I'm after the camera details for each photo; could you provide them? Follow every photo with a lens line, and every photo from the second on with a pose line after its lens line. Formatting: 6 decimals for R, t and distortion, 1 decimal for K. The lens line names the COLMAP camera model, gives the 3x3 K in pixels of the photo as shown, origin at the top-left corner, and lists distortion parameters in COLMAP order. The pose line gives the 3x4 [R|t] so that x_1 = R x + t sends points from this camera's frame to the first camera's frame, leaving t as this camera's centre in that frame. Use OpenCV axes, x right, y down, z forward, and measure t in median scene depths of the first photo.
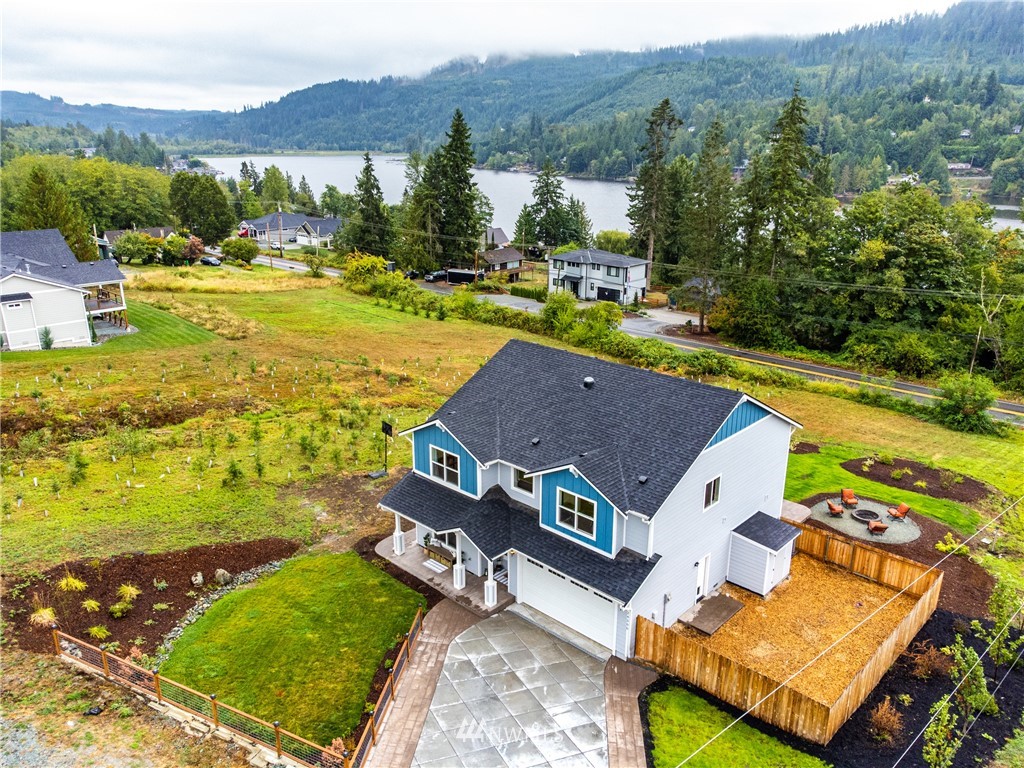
lens RADIAL K [[778.0, 0, 516.3], [0, 778.0, 391.1], [0, 0, 1]] dist [0.030705, -0.032027]
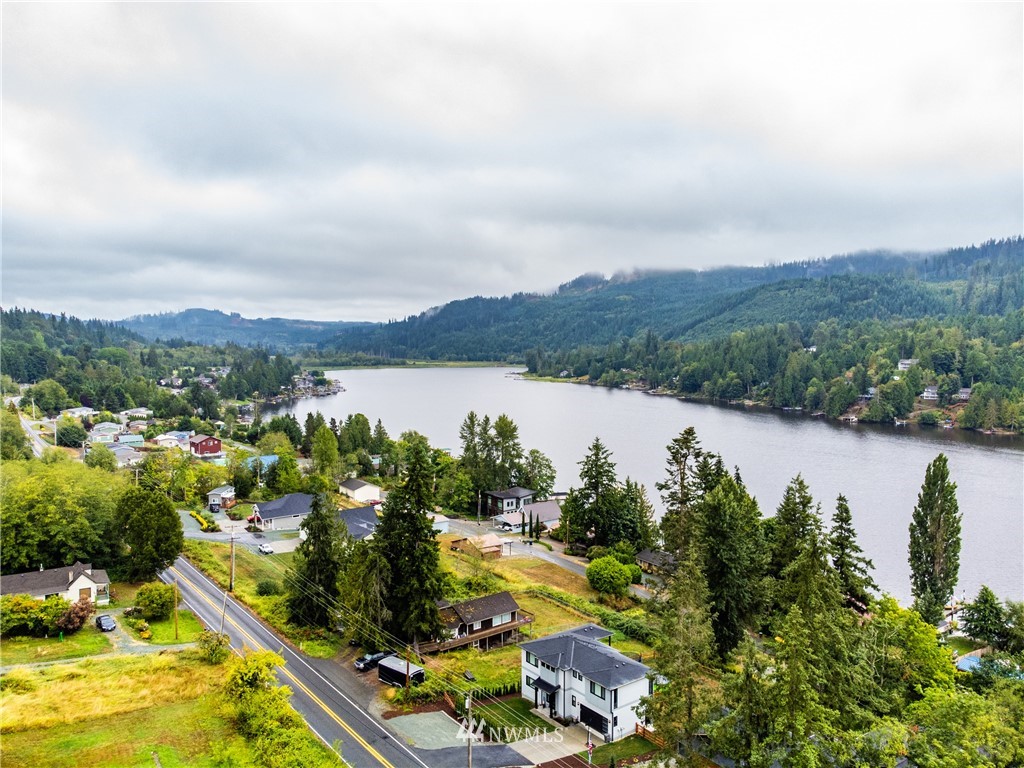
lens RADIAL K [[778.0, 0, 509.5], [0, 778.0, 382.2], [0, 0, 1]] dist [0.030705, -0.032027]
pose [[0.984882, 0.004760, -0.173158, 0.162879], [-0.049390, 0.965846, -0.254366, -0.232242], [0.166034, 0.259073, 0.951480, 0.253550]]
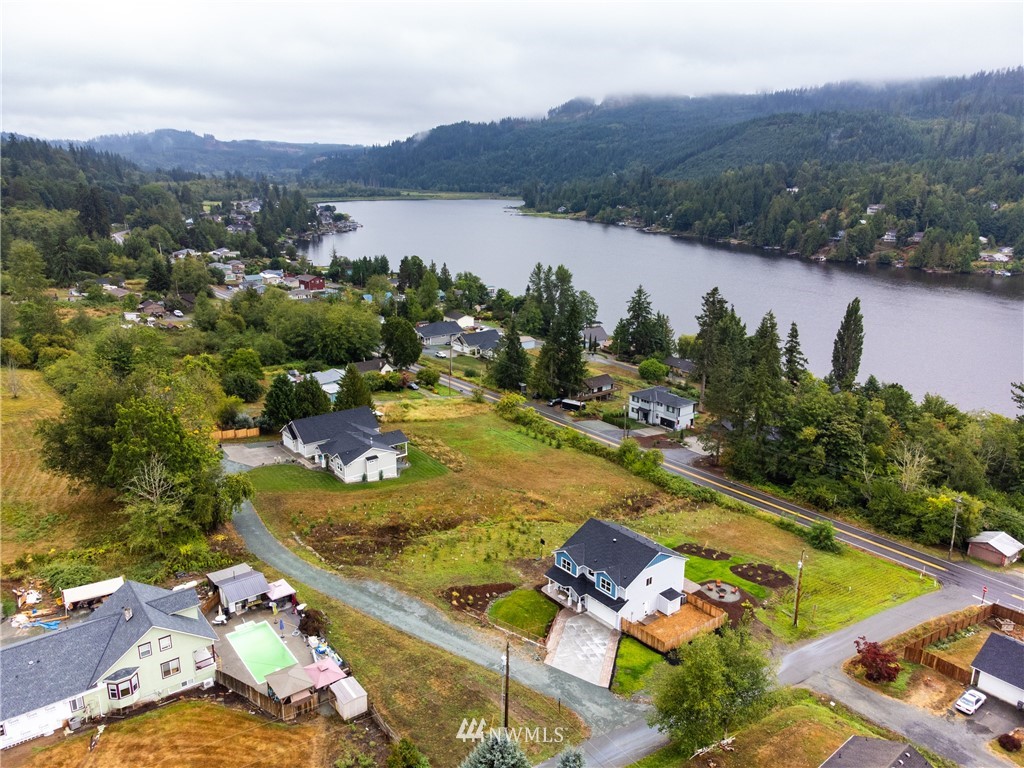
lens RADIAL K [[778.0, 0, 508.0], [0, 778.0, 392.3], [0, 0, 1]] dist [0.030705, -0.032027]
pose [[0.989043, 0.043891, -0.140949, 0.022056], [-0.048080, 0.998493, -0.026451, -0.128302], [0.139576, 0.032938, 0.989663, -0.549150]]
